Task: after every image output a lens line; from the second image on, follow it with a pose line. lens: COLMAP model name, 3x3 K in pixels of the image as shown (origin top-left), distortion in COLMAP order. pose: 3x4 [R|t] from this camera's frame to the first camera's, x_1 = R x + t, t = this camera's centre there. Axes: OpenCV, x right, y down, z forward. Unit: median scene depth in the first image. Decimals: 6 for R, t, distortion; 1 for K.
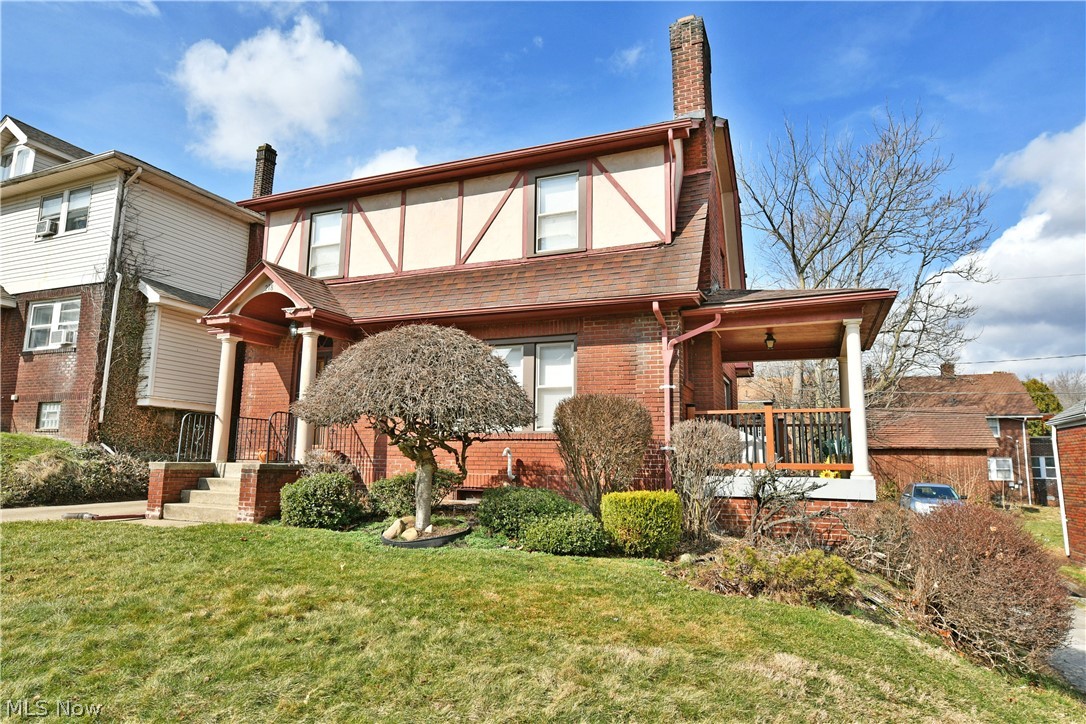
lens RADIAL K [[630.8, 0, 564.9], [0, 630.8, 362.8], [0, 0, 1]] dist [-0.007457, -0.000648]
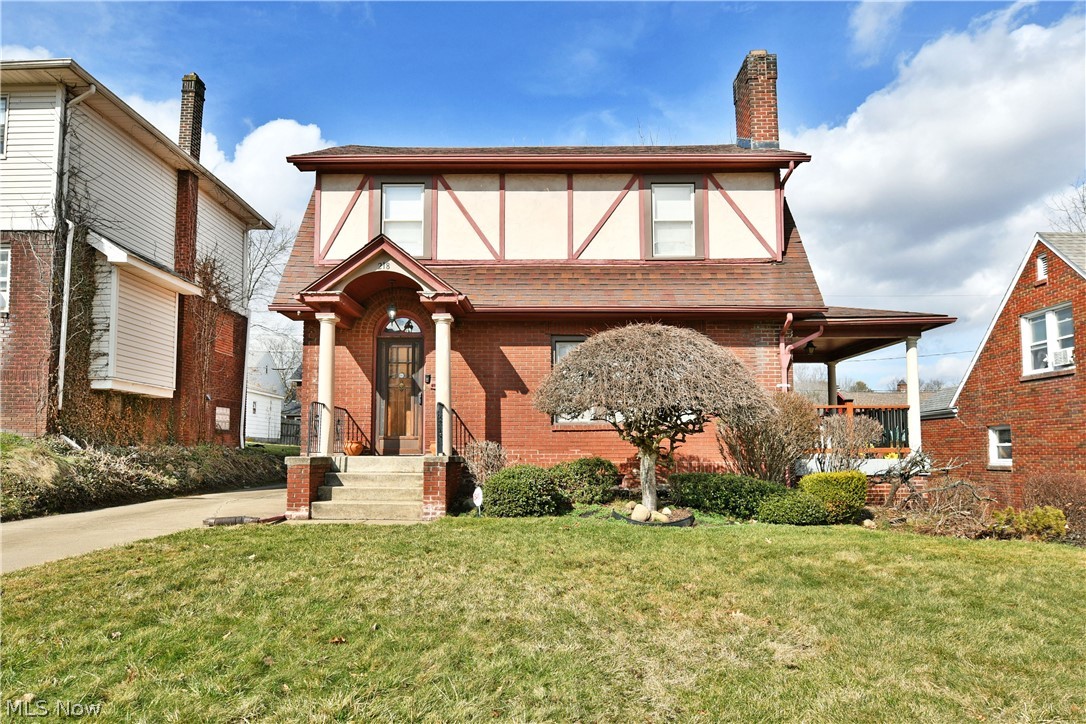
lens RADIAL K [[639.6, 0, 539.3], [0, 639.6, 403.7], [0, 0, 1]] dist [-0.006086, -0.001497]
pose [[0.933761, 0.011102, 0.357725, -0.577878], [-0.042197, 0.995963, 0.079234, -0.002912], [-0.355401, -0.089081, 0.930459, 0.037368]]
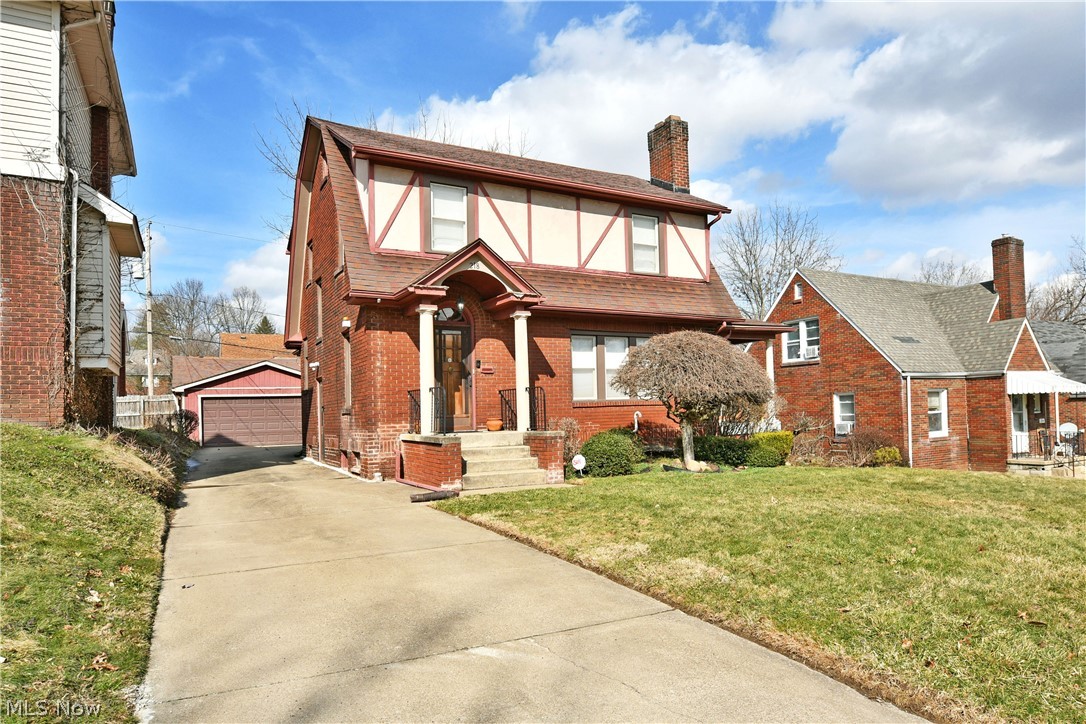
lens RADIAL K [[649.8, 0, 543.6], [0, 649.8, 389.9], [0, 0, 1]] dist [-0.003919, -0.001042]
pose [[0.641637, -0.005194, 0.766991, -1.195764], [-0.084275, 0.993445, 0.077230, -0.008255], [-0.762365, -0.114192, 0.636993, 0.204168]]
